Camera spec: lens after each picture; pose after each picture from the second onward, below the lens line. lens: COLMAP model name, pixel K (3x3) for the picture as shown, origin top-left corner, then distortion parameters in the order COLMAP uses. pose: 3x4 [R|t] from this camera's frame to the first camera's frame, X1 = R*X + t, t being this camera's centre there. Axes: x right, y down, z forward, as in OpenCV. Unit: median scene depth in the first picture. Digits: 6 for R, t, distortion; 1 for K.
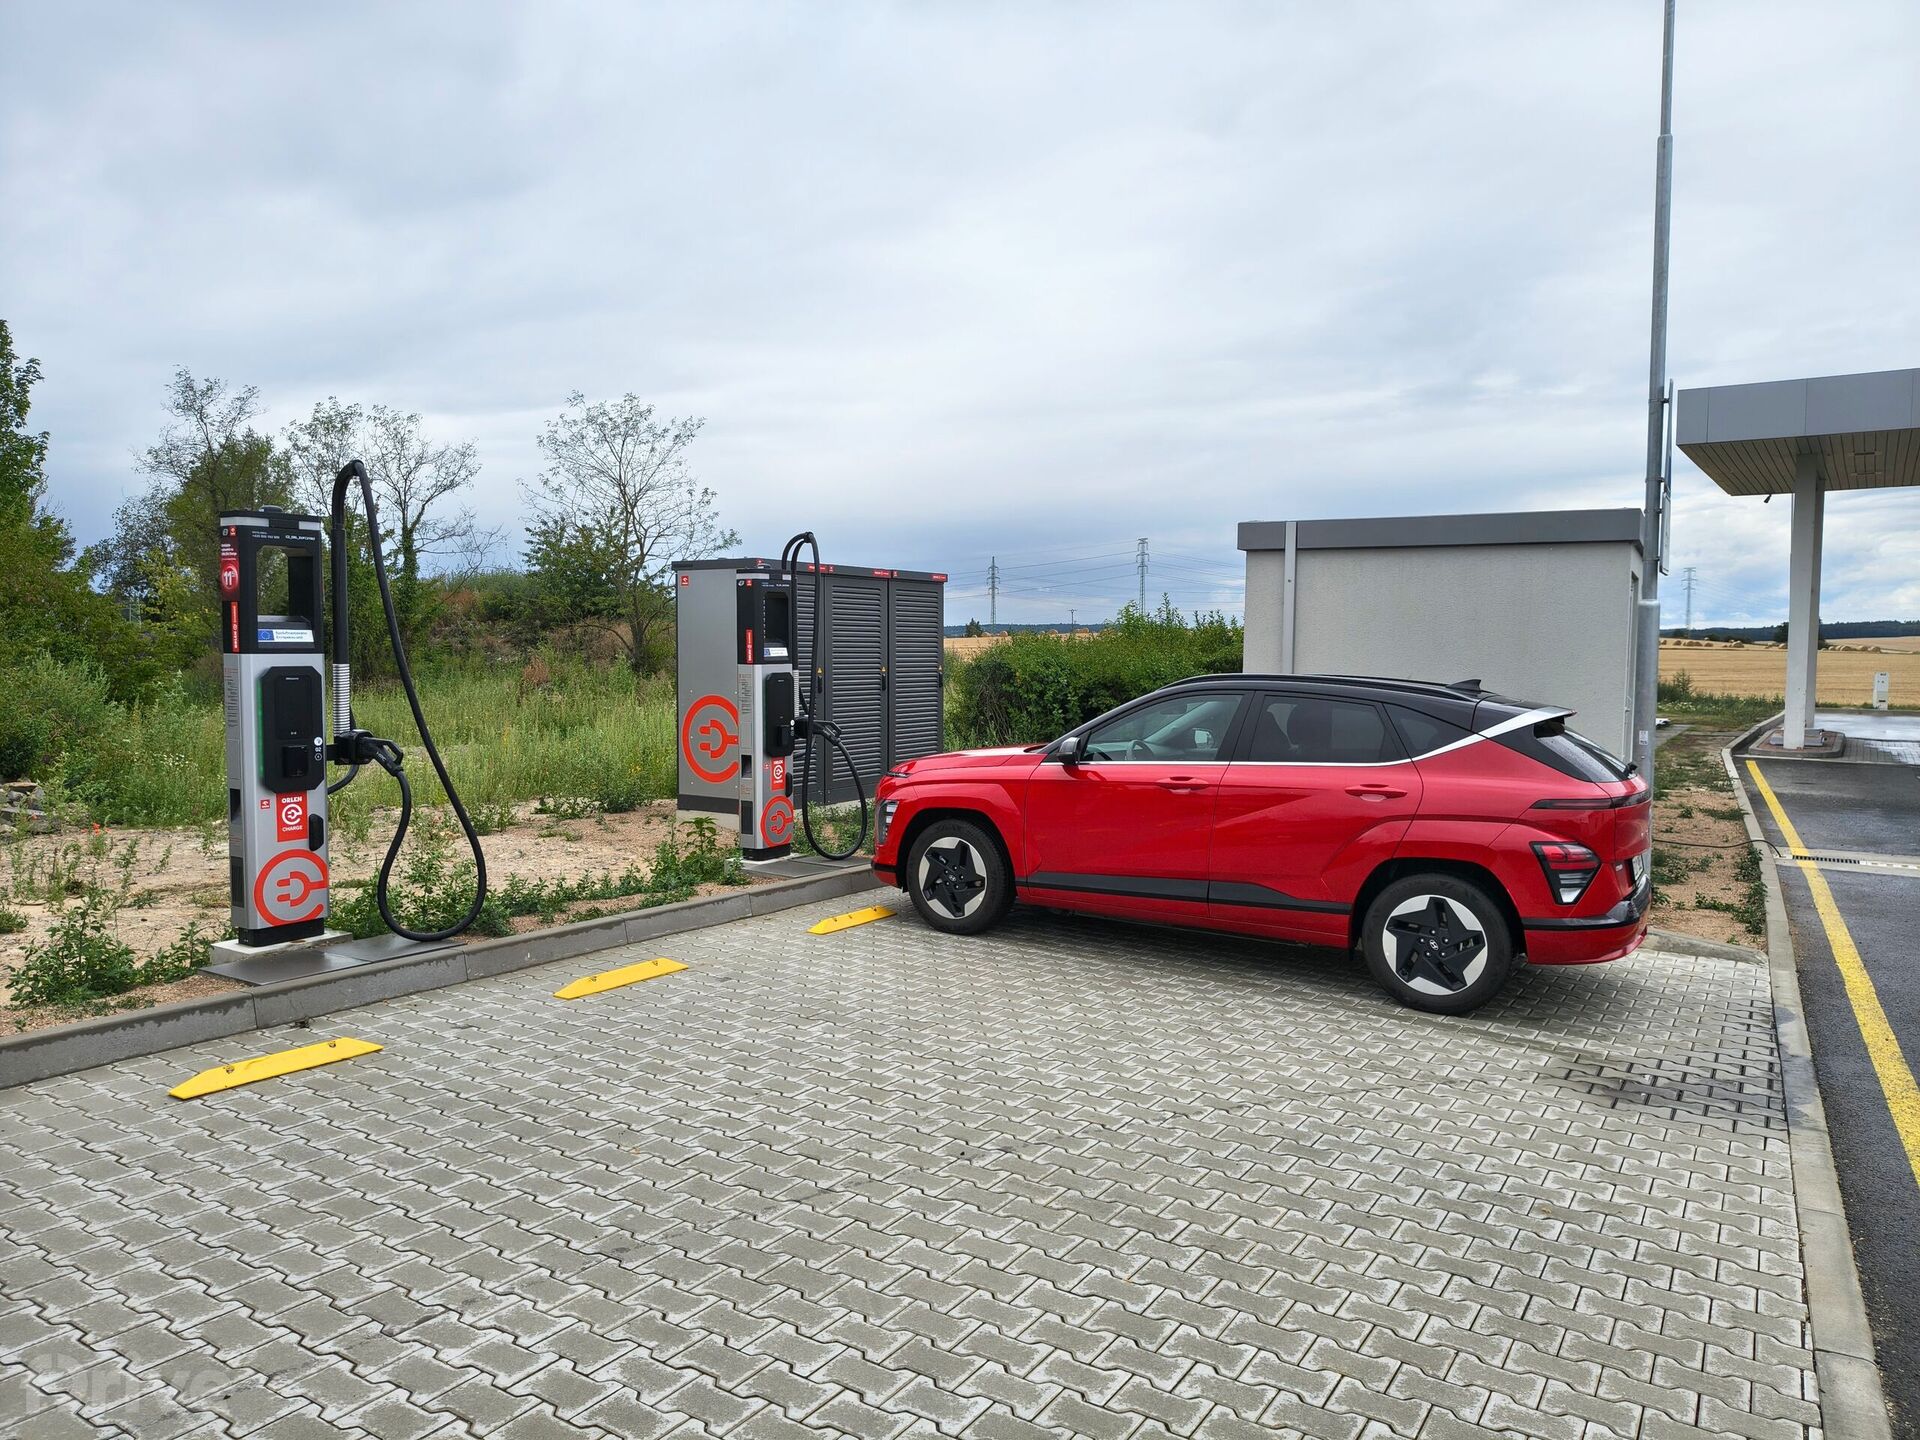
lens RADIAL K [[1335.2, 0, 960.0], [0, 1335.2, 720.0], [0, 0, 1]] dist [0.035274, -0.007107]
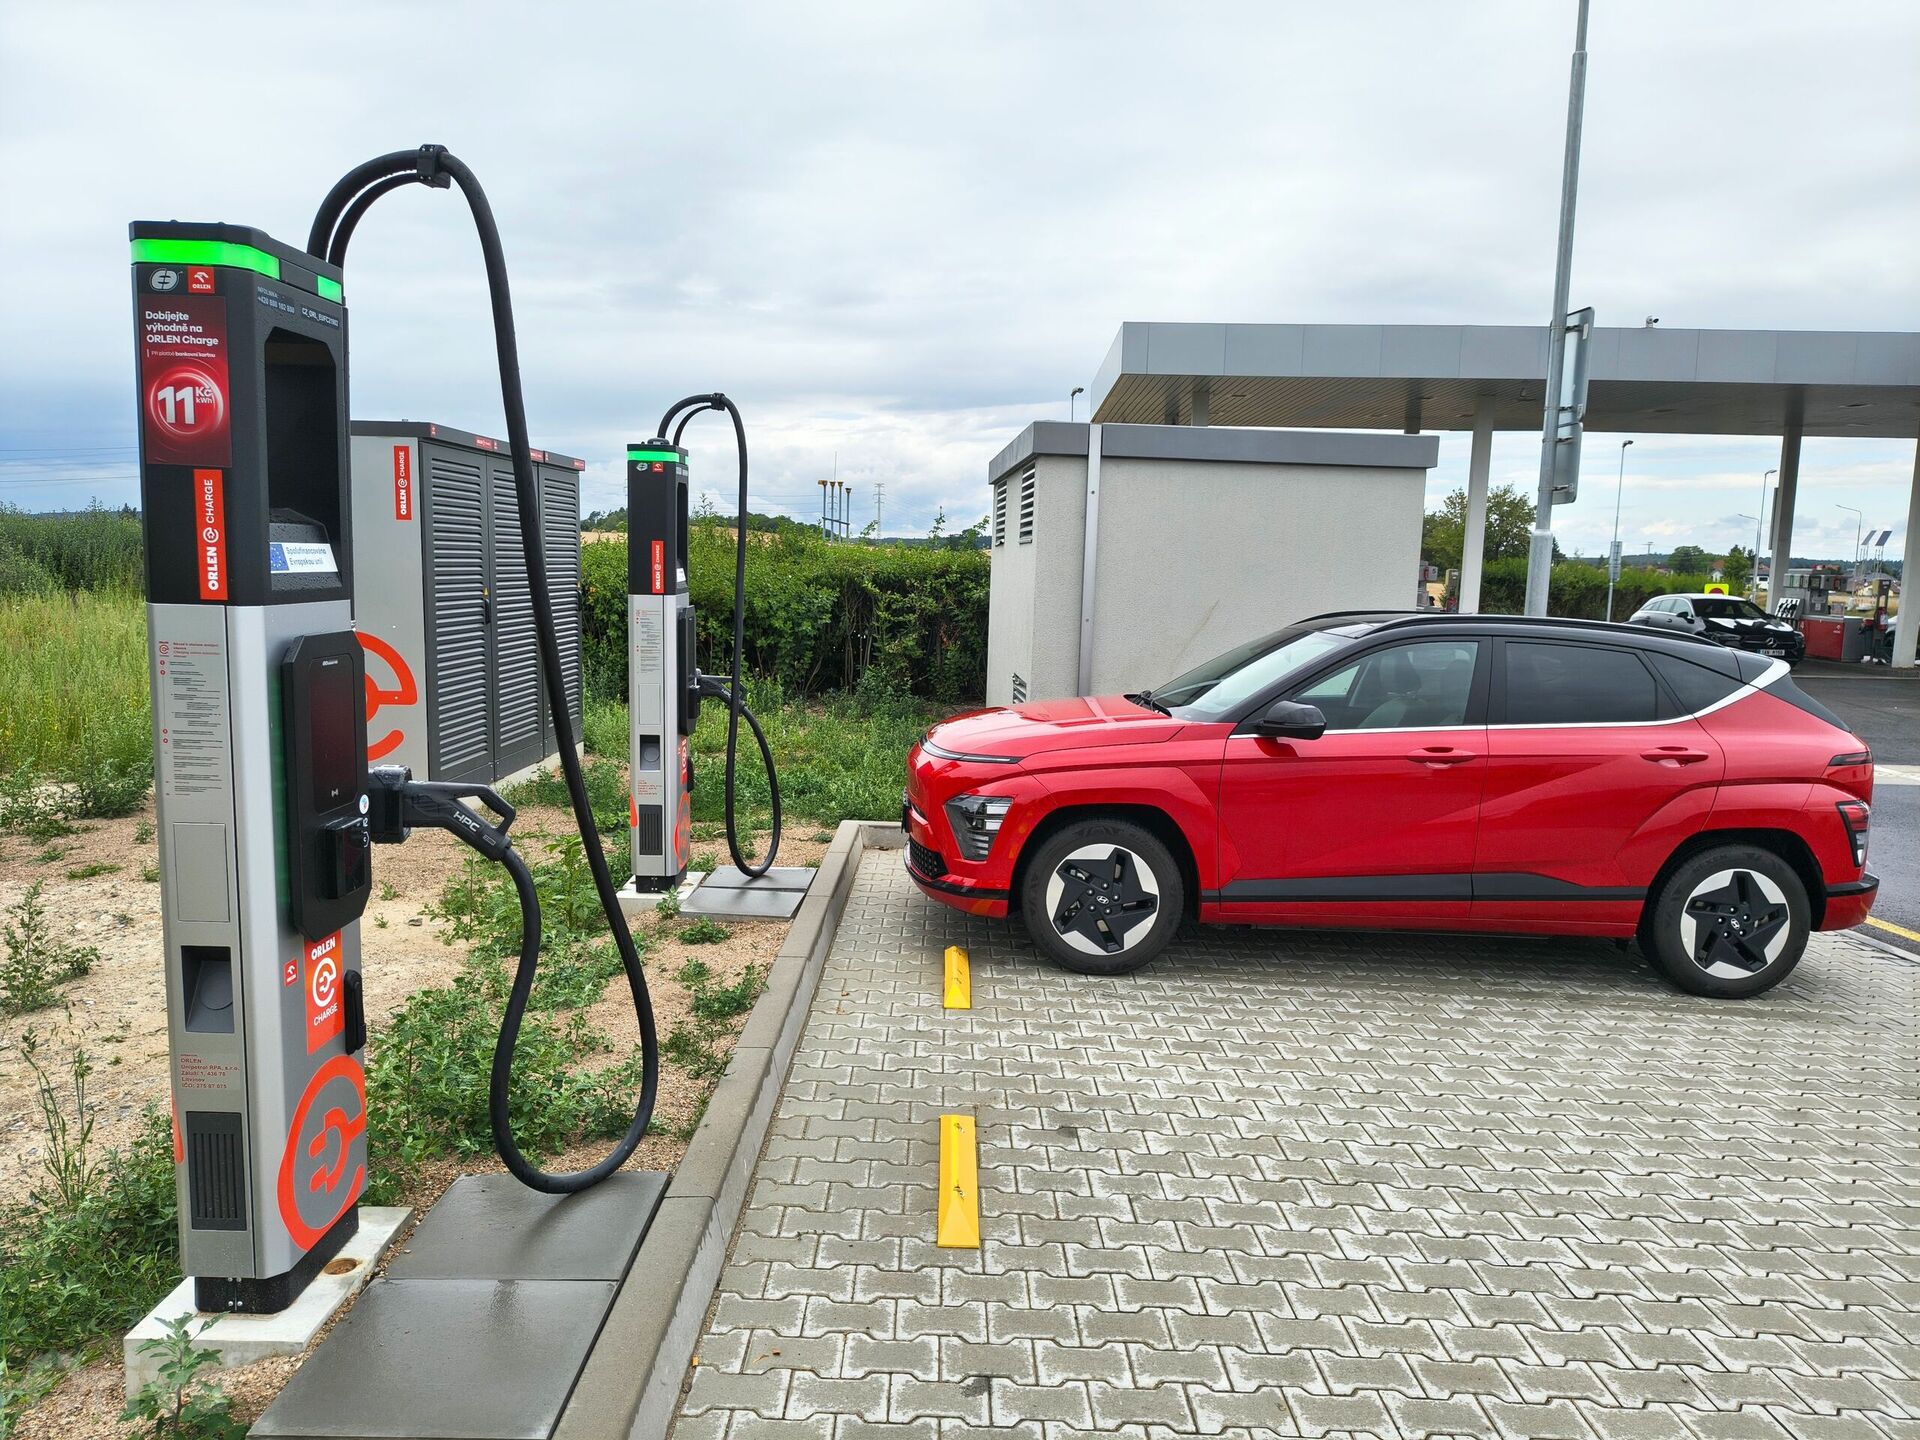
lens RADIAL K [[1335.2, 0, 960.0], [0, 1335.2, 720.0], [0, 0, 1]] dist [0.035274, -0.007107]
pose [[0.828736, -0.051672, 0.557250, -0.553601], [0.009656, 0.996900, 0.078080, -0.041617], [-0.559557, -0.059327, 0.826666, 0.542310]]
